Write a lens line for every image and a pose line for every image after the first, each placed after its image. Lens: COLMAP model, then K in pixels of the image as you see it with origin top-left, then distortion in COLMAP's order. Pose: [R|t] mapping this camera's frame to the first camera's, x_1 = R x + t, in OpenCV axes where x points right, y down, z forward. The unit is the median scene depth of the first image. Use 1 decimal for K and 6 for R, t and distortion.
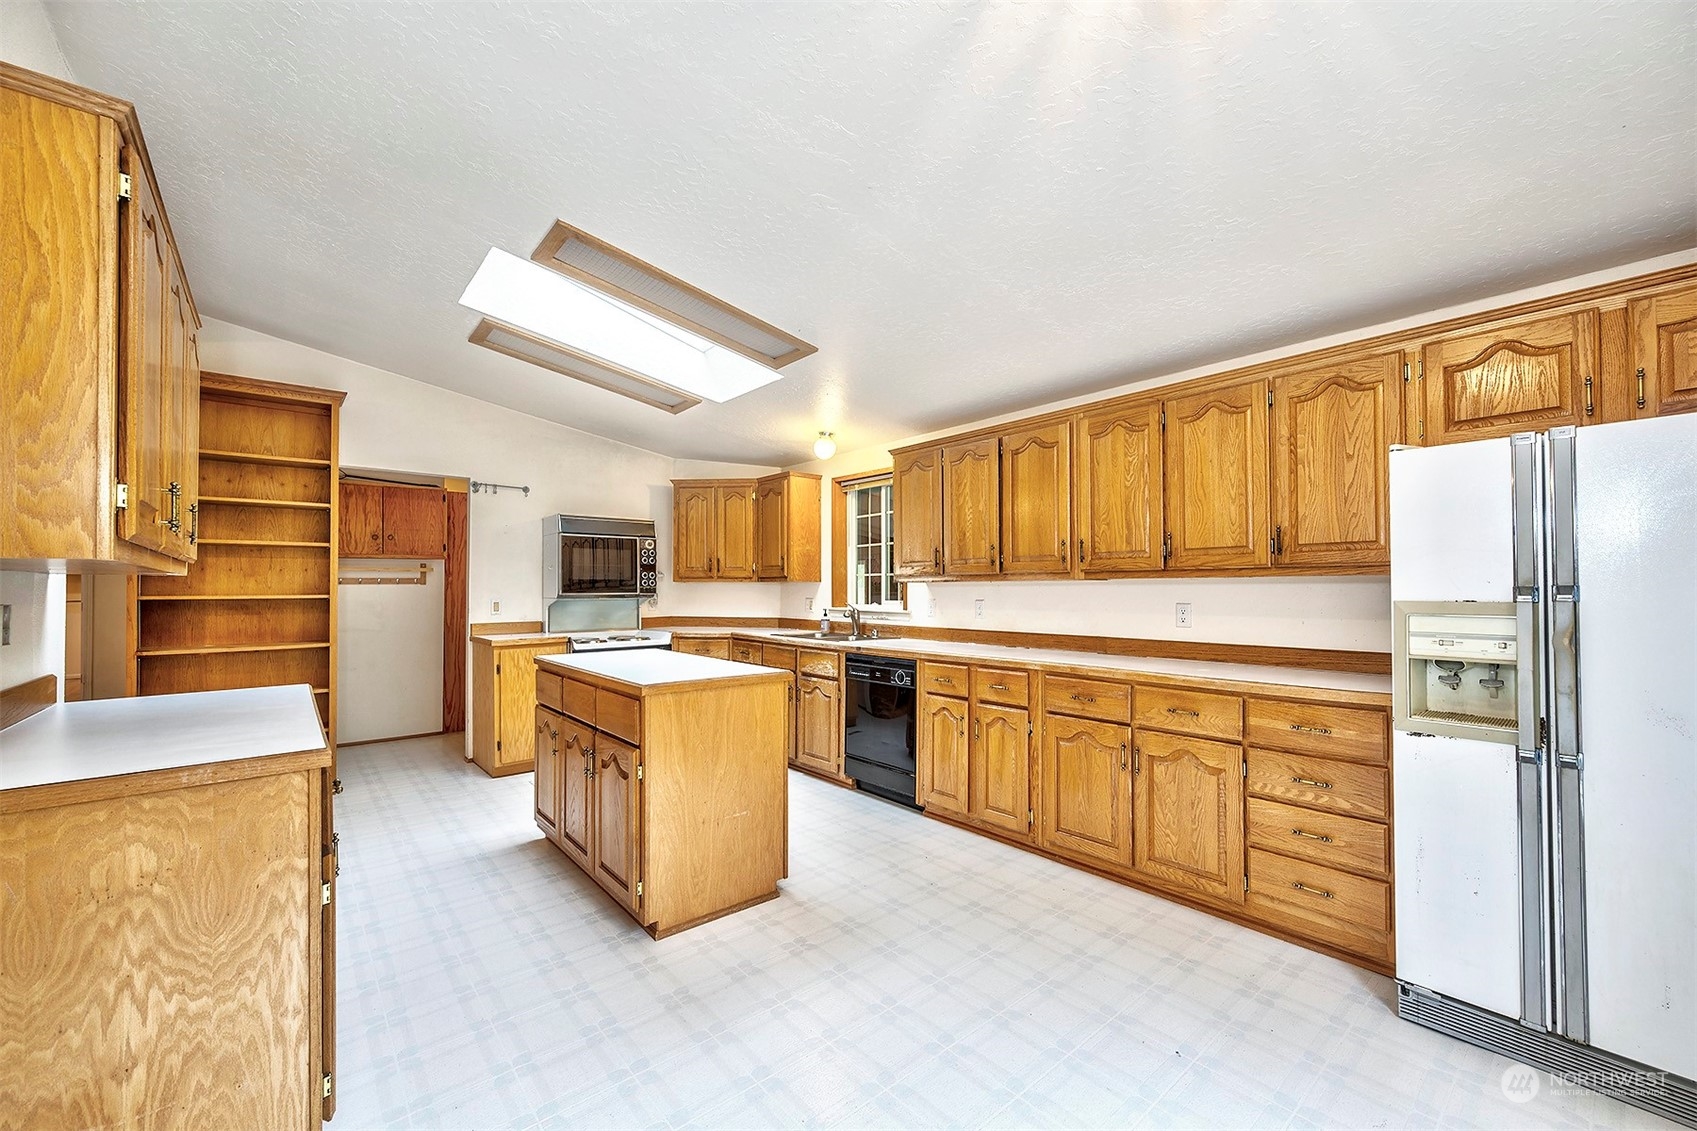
lens RADIAL K [[673.2, 0, 850.6], [0, 673.2, 575.4], [0, 0, 1]] dist [-0.009304, 0.000073]
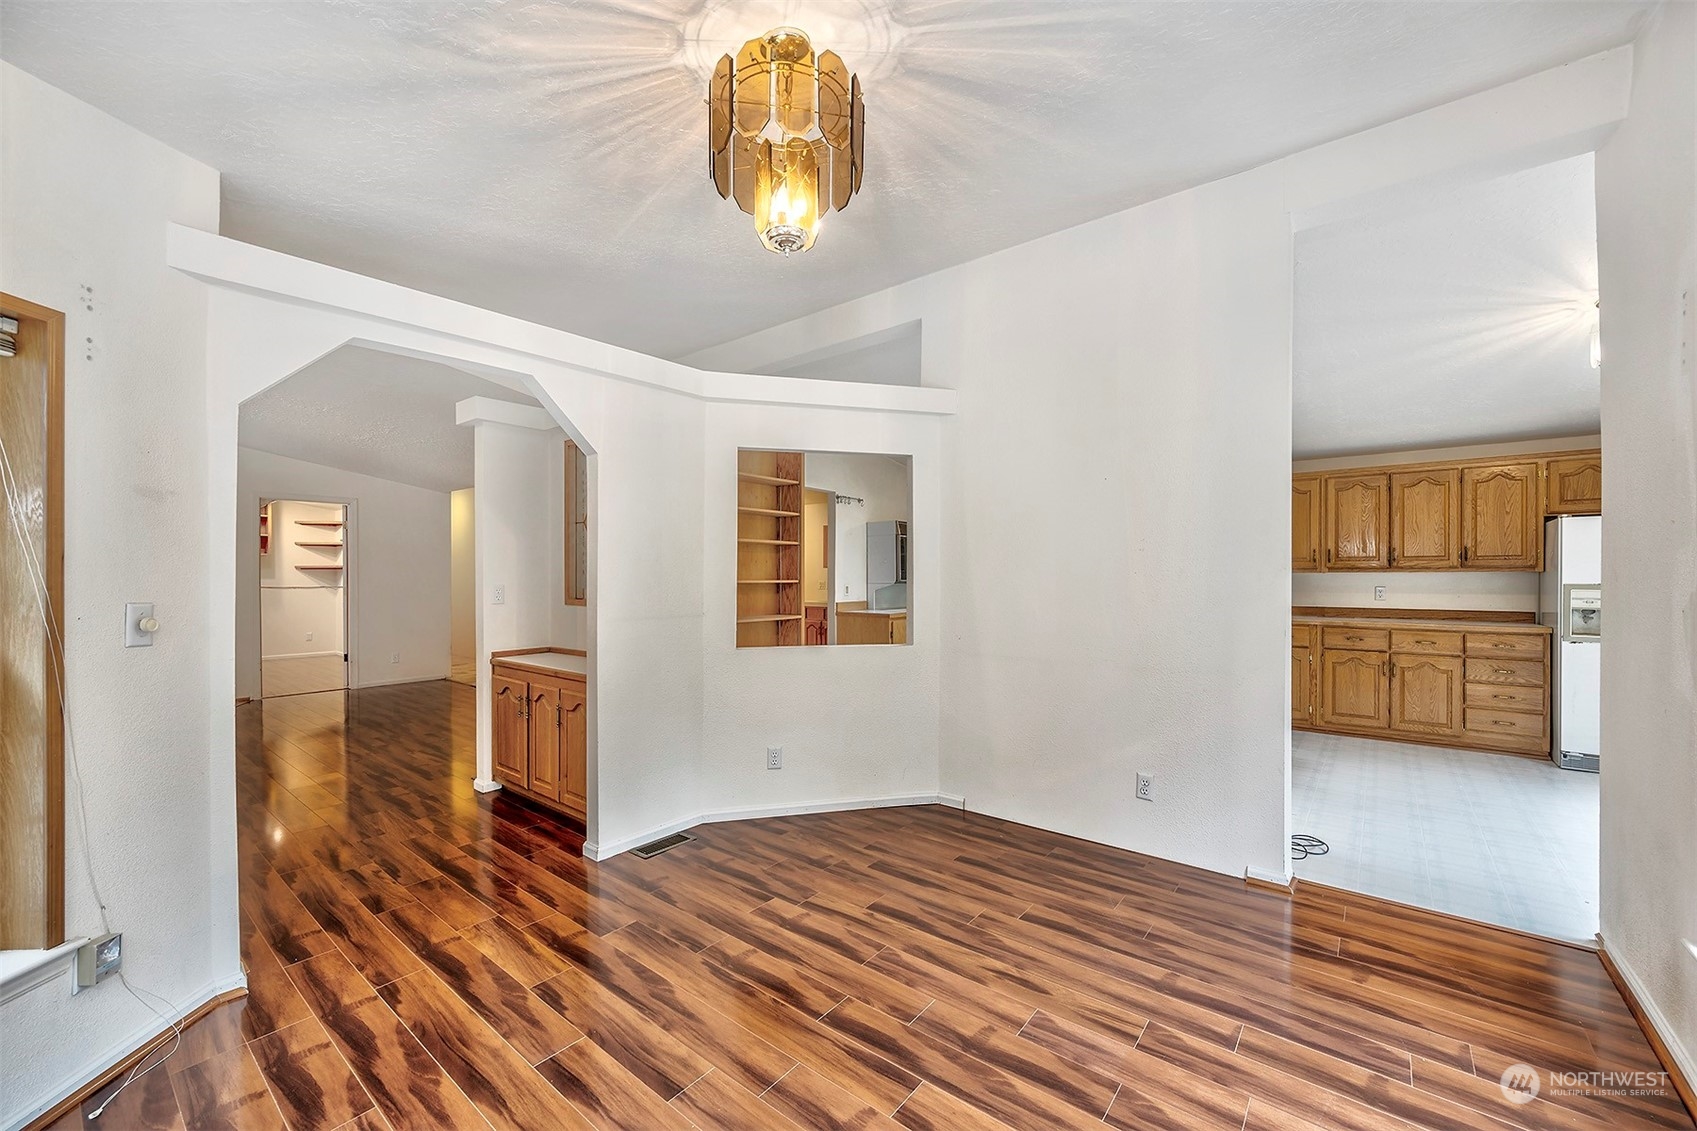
lens RADIAL K [[673.2, 0, 850.6], [0, 673.2, 575.4], [0, 0, 1]] dist [-0.009304, 0.000073]
pose [[0.982811, 0.005148, 0.184545, -1.404614], [-0.008274, 0.999835, 0.016176, -0.005564], [-0.184432, -0.017425, 0.982691, -0.544949]]
